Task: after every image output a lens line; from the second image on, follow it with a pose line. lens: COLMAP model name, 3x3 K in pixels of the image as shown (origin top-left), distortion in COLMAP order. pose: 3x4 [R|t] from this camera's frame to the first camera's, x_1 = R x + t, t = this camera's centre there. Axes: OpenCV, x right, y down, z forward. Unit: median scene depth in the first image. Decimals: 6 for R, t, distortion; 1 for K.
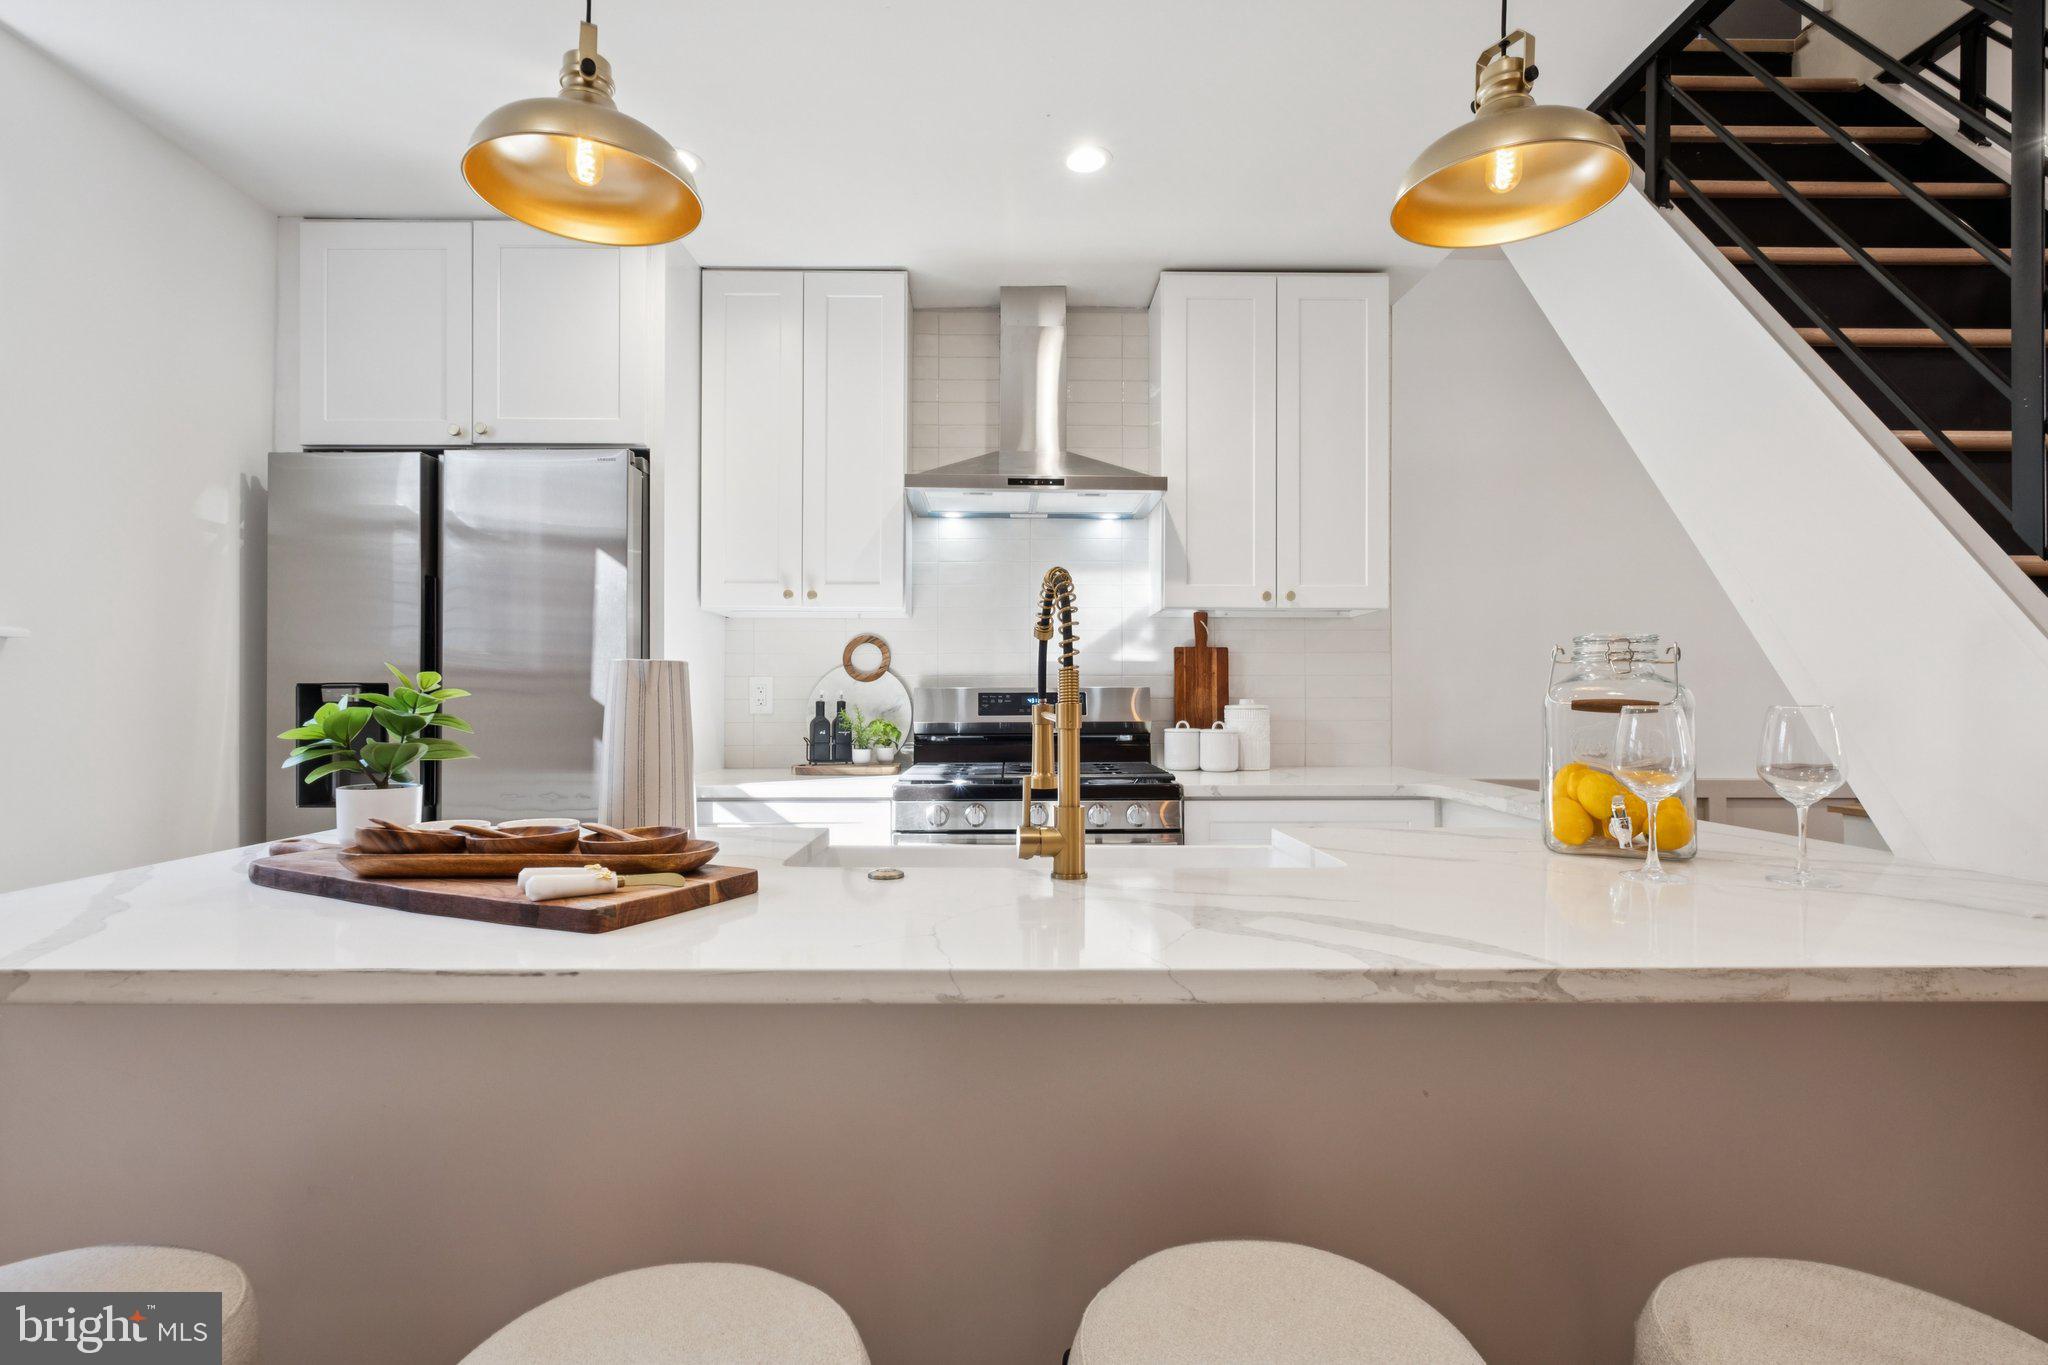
lens RADIAL K [[1001.2, 0, 1016.0], [0, 1001.2, 678.0], [0, 0, 1]] dist [-0.004906, 0.003465]
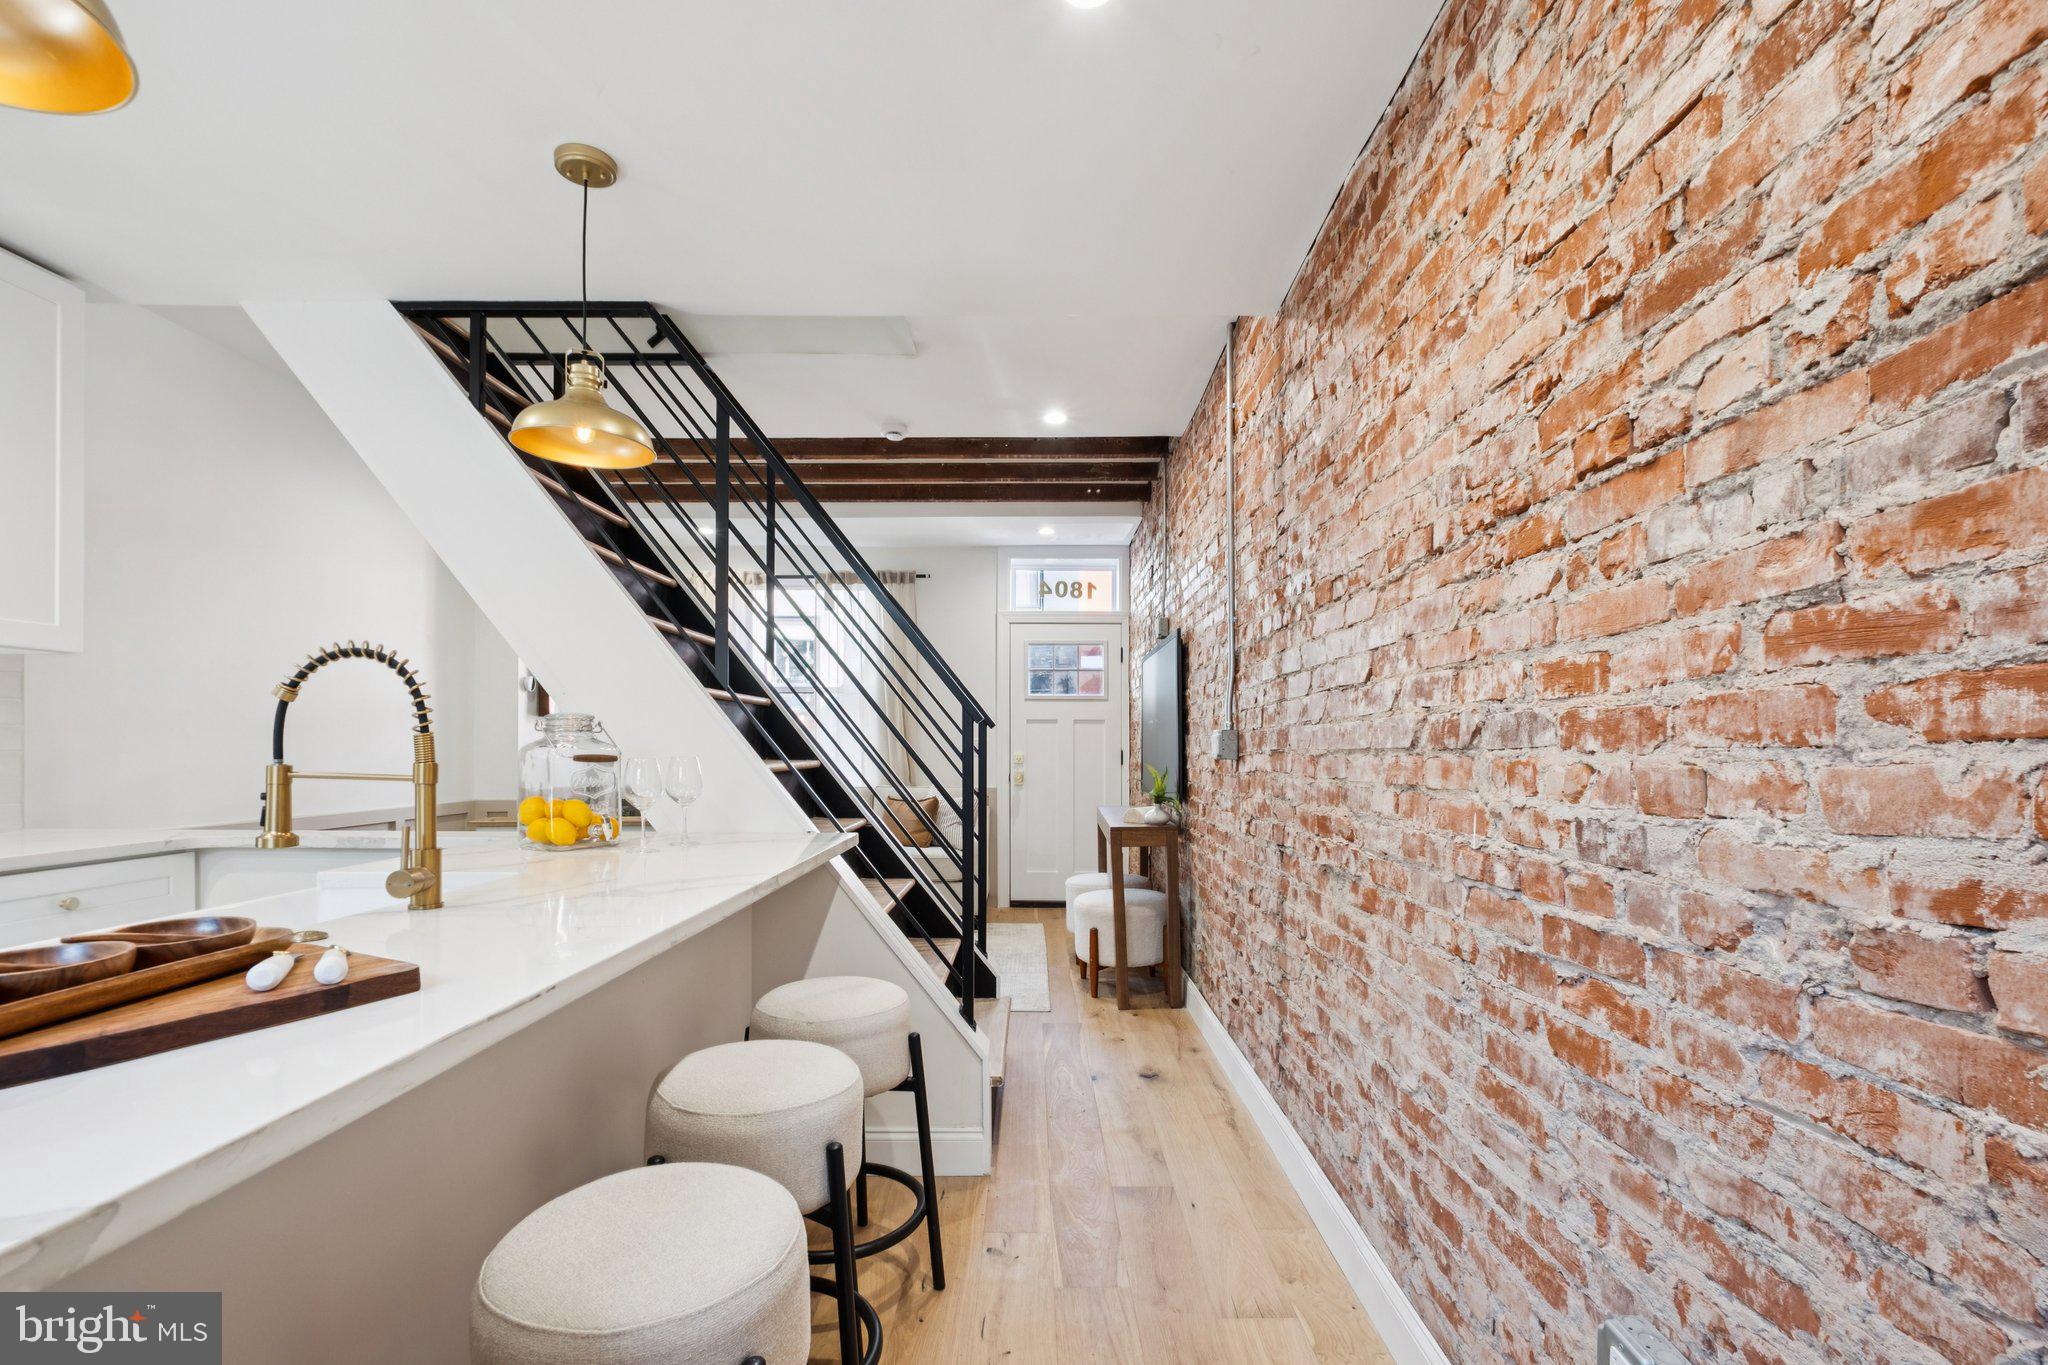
lens RADIAL K [[906.8, 0, 1019.2], [0, 906.8, 743.2], [0, 0, 1]] dist [-0.000003, -0.001027]
pose [[0.033996, 0.003417, 0.999416, -0.427923], [-0.023499, 0.999720, -0.002618, -0.005509], [-0.999146, -0.023397, 0.034067, 0.106848]]
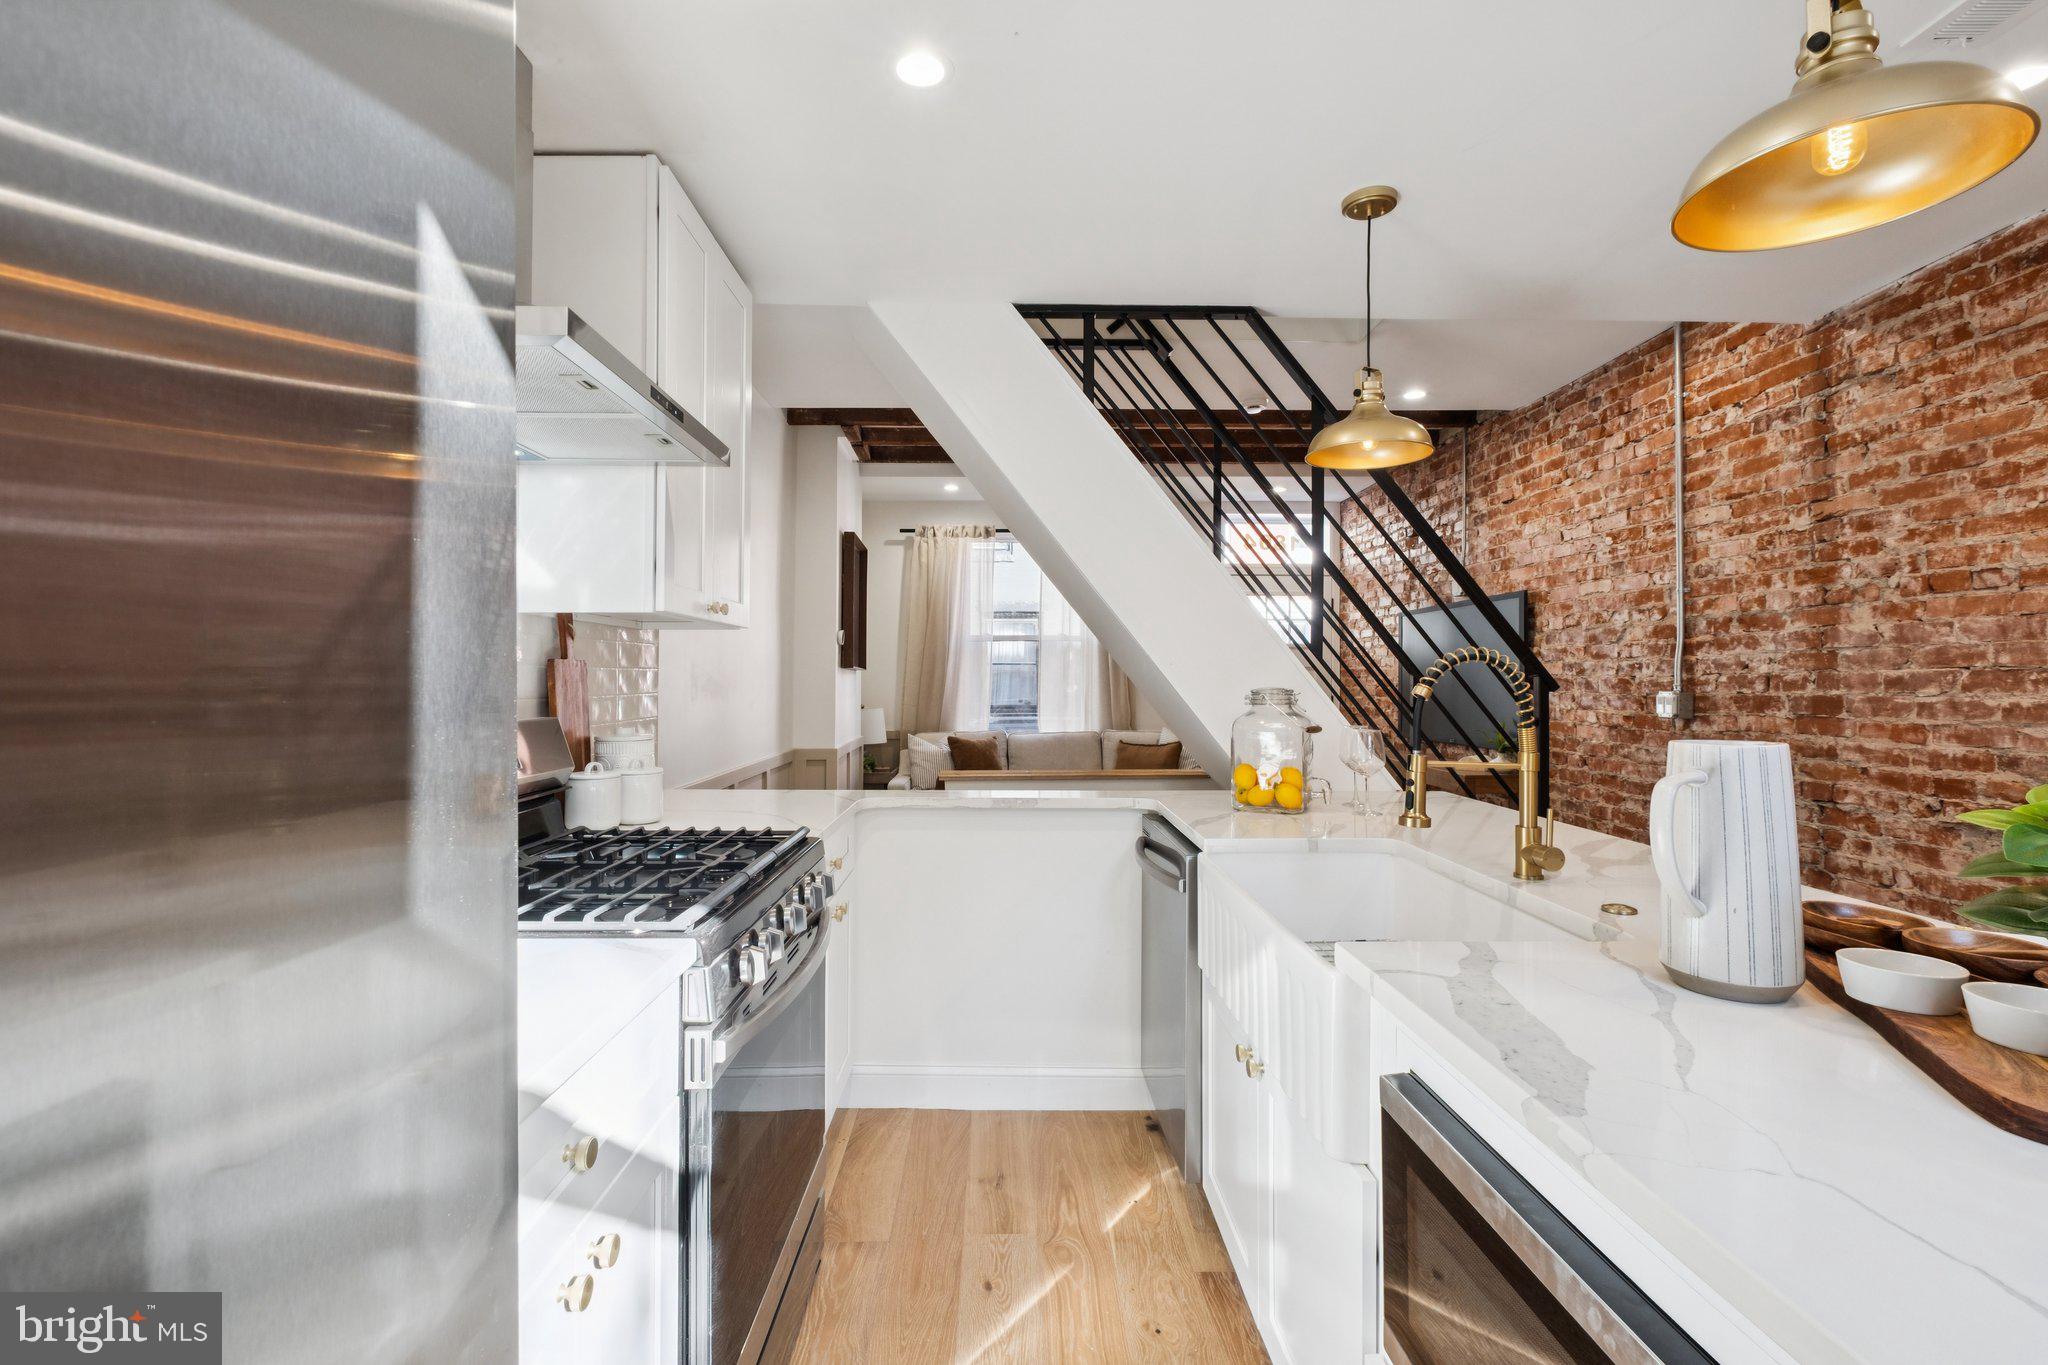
lens RADIAL K [[906.8, 0, 1001.7], [0, 906.8, 670.5], [0, 0, 1]] dist [-0.000003, -0.001027]
pose [[0.008699, 0.008030, 0.999930, -0.509812], [-0.023256, 0.999699, -0.007826, -0.026622], [-0.999692, -0.023186, 0.008883, 0.730781]]
